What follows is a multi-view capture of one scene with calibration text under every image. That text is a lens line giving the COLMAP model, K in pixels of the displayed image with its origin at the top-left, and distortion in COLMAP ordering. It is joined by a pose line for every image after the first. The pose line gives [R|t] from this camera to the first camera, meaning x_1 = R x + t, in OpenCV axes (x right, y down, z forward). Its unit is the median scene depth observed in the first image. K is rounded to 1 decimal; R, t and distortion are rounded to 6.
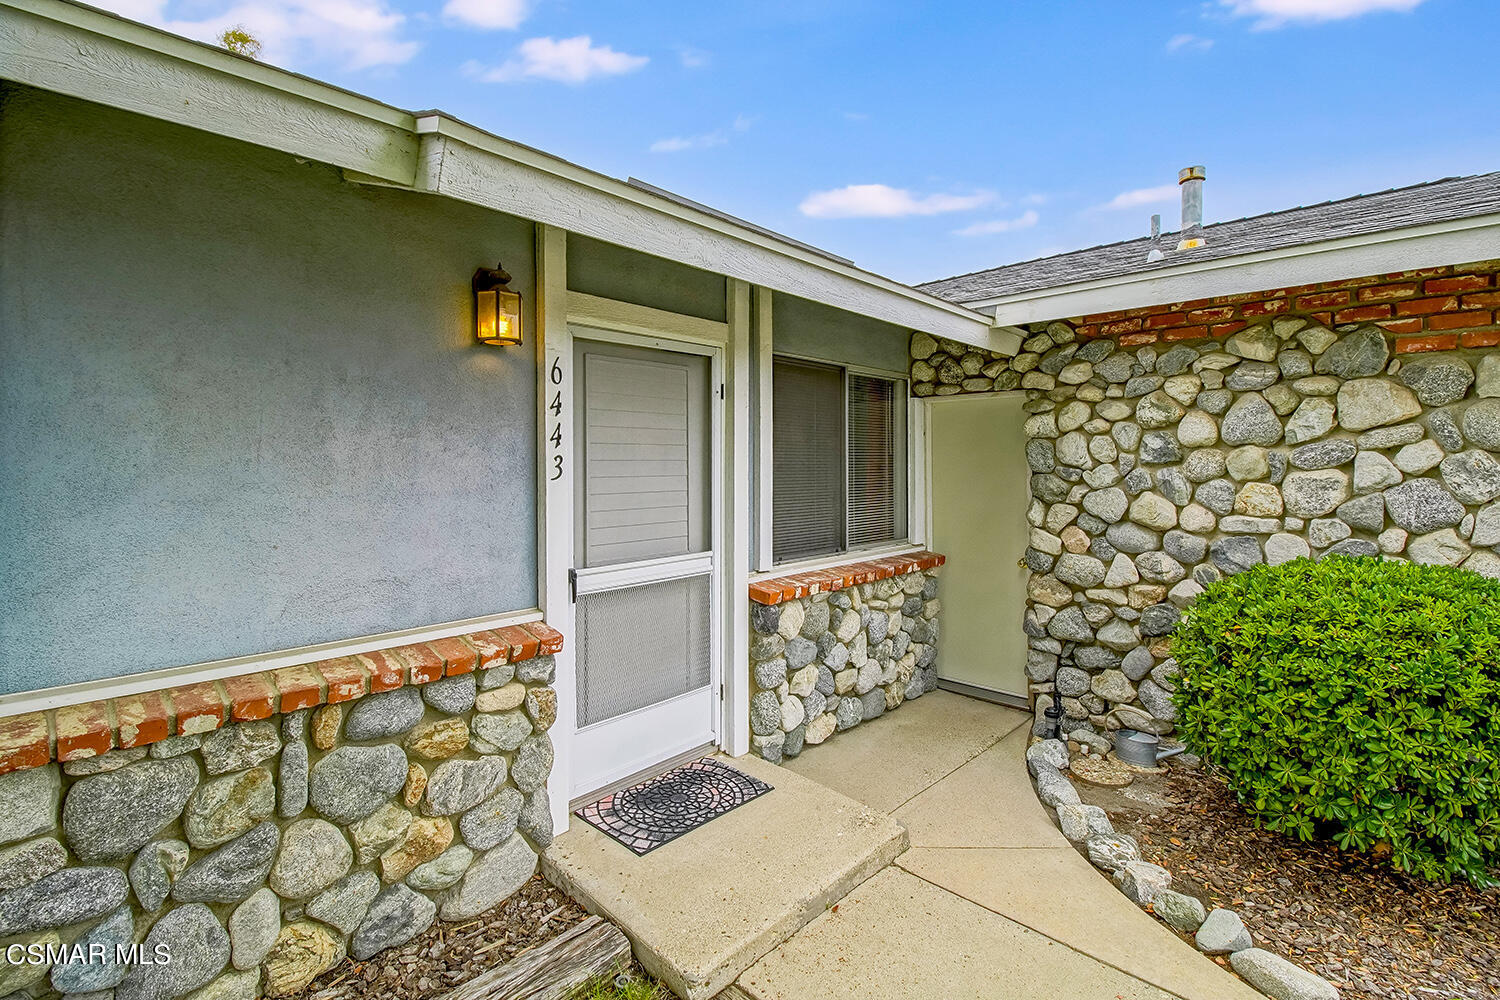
lens RADIAL K [[696.7, 0, 780.2], [0, 696.7, 469.8], [0, 0, 1]] dist [0.011146, -0.012673]
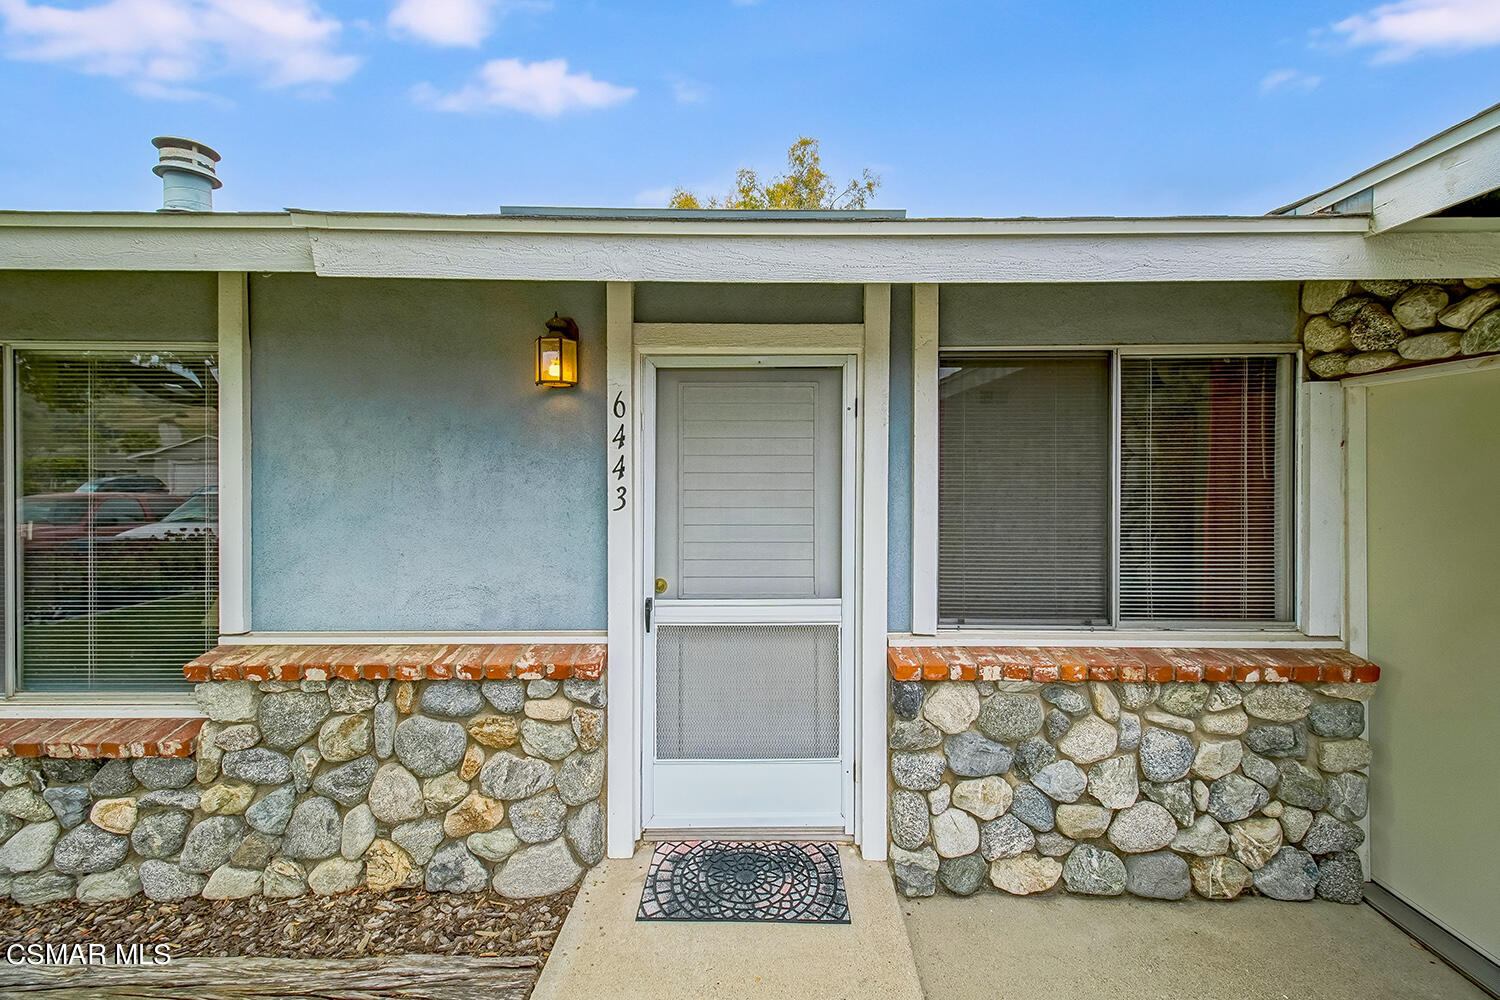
lens RADIAL K [[696.7, 0, 825.9], [0, 696.7, 468.9], [0, 0, 1]] dist [0.011146, -0.012673]
pose [[0.659513, -0.000404, -0.751693, 0.472781], [-0.007870, 0.999941, -0.007442, -0.029690], [0.751652, 0.010824, 0.659471, 0.404630]]
